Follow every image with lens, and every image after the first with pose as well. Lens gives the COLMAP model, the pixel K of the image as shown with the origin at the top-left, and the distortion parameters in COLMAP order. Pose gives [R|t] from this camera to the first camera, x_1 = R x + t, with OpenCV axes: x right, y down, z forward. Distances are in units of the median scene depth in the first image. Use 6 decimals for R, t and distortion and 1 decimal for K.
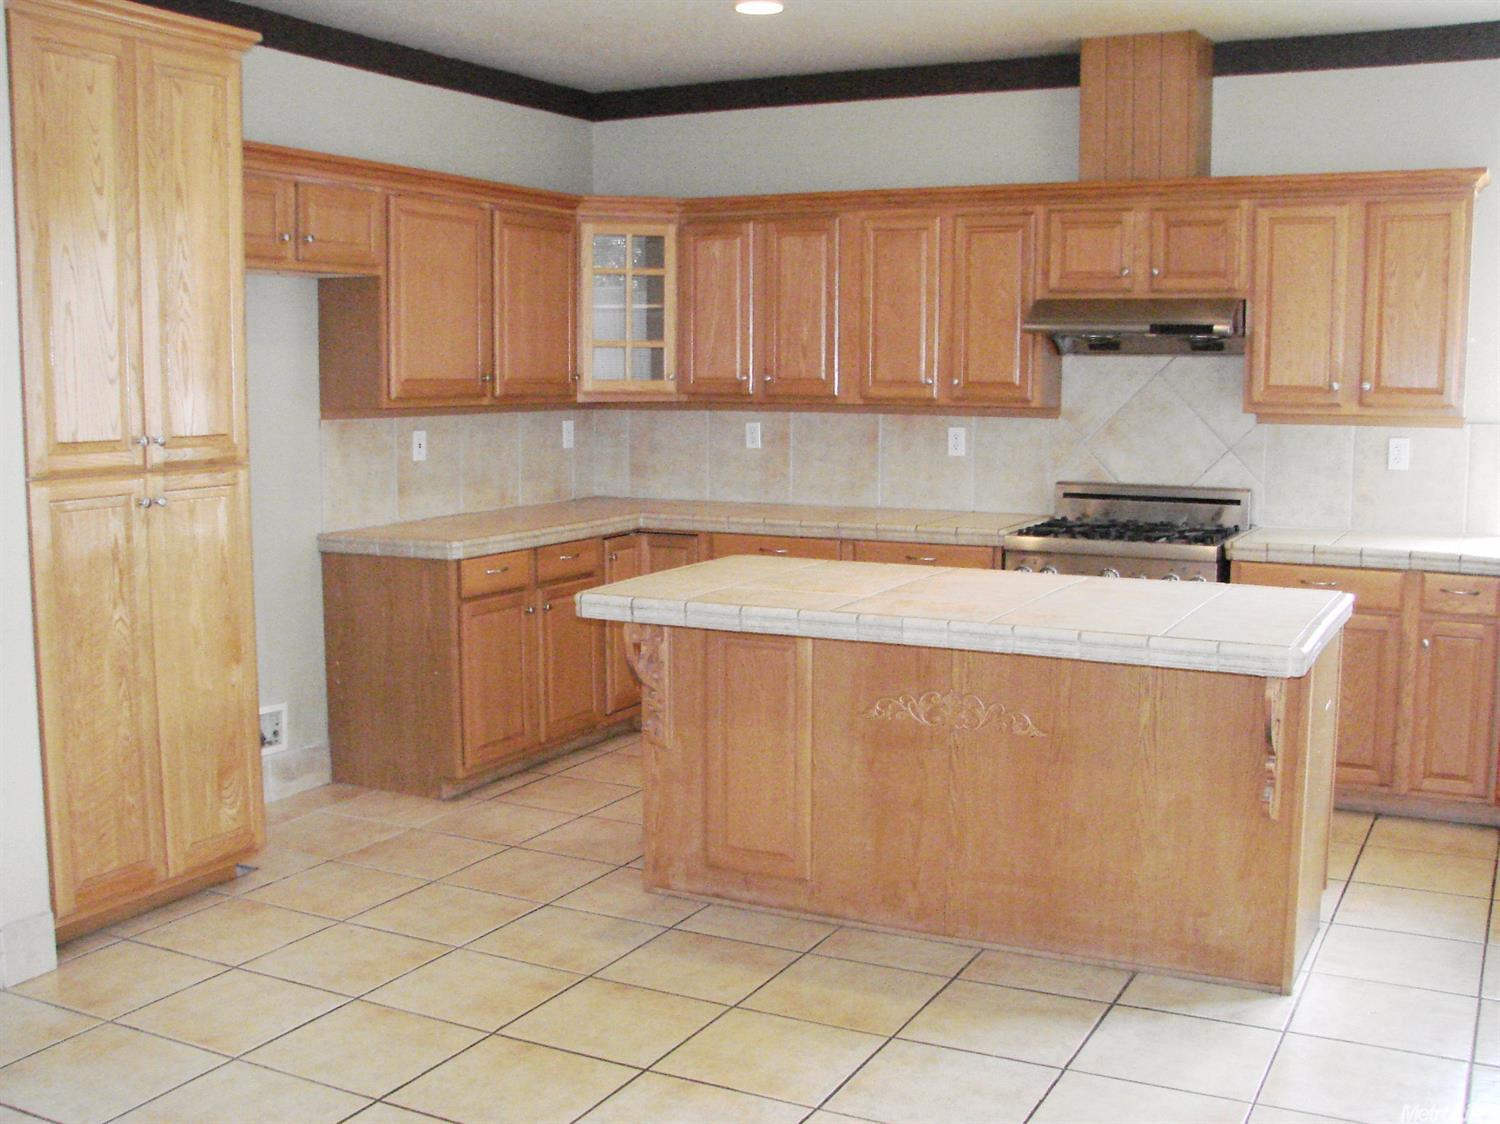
lens RADIAL K [[1580.9, 0, 750.0], [0, 1580.9, 562.0], [0, 0, 1]] dist [-0.204102, 0.200210]
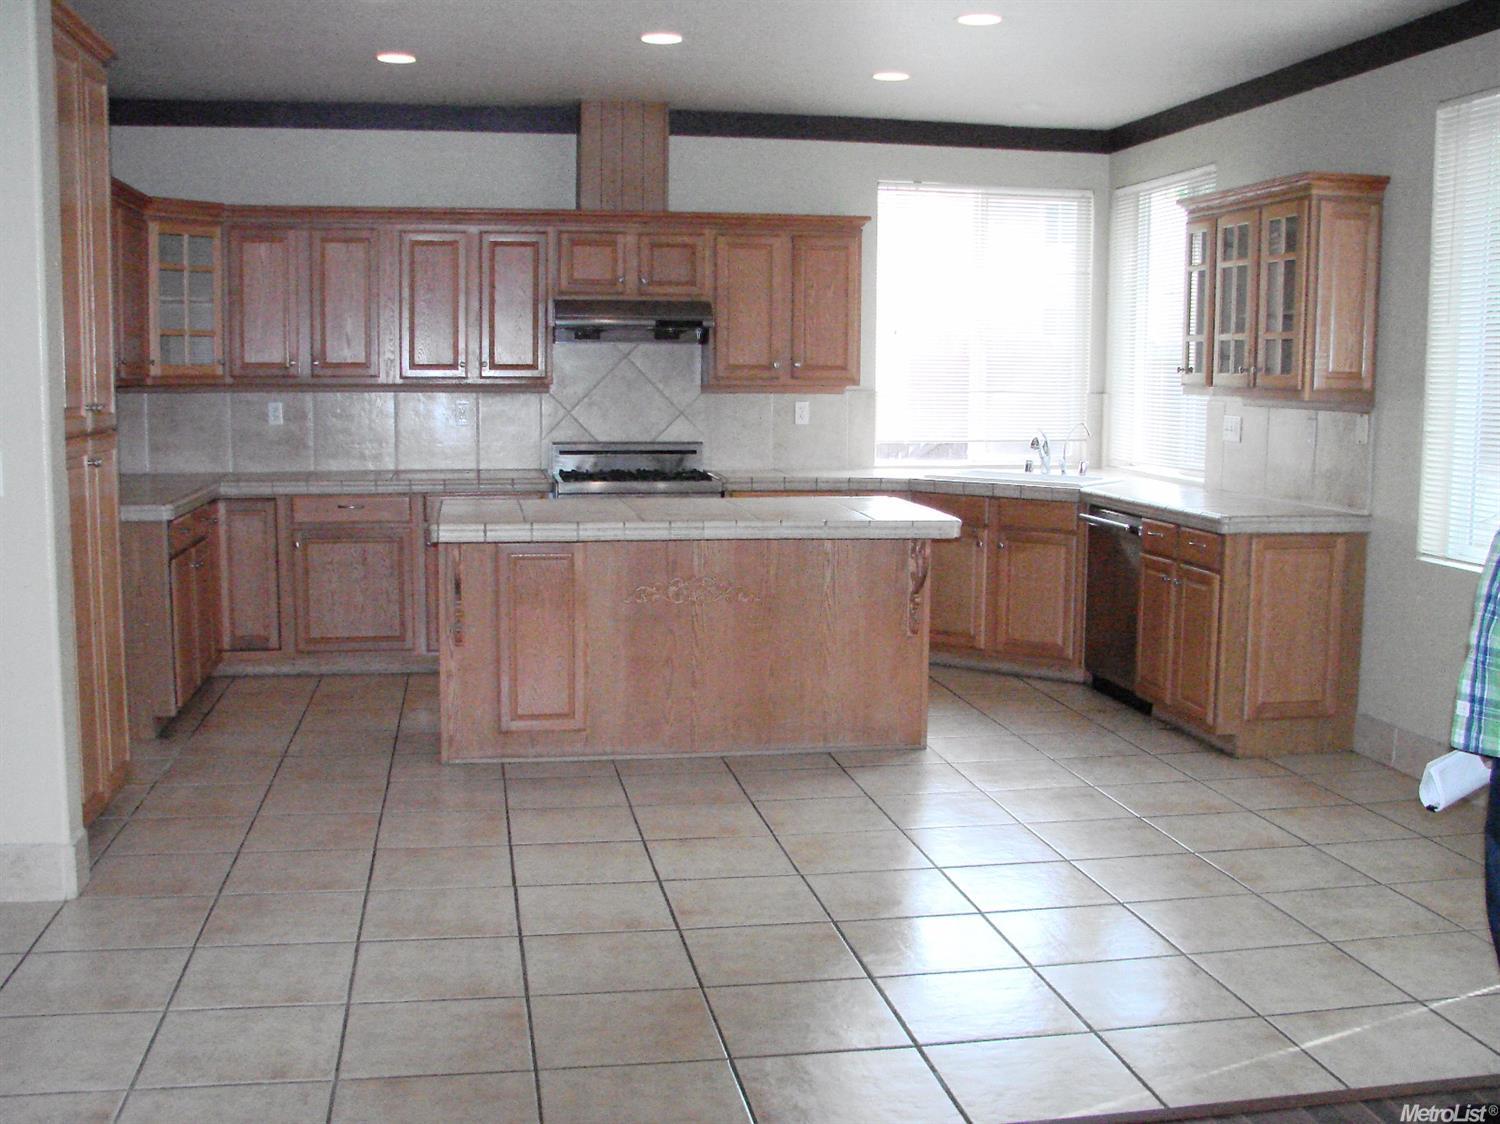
lens RADIAL K [[1580.9, 0, 750.0], [0, 1580.9, 562.0], [0, 0, 1]] dist [-0.204102, 0.200210]
pose [[0.794915, -0.068706, 0.602818, -0.493334], [0.066282, 0.997455, 0.026280, 0.024816], [-0.603089, 0.019066, 0.797446, -0.125527]]
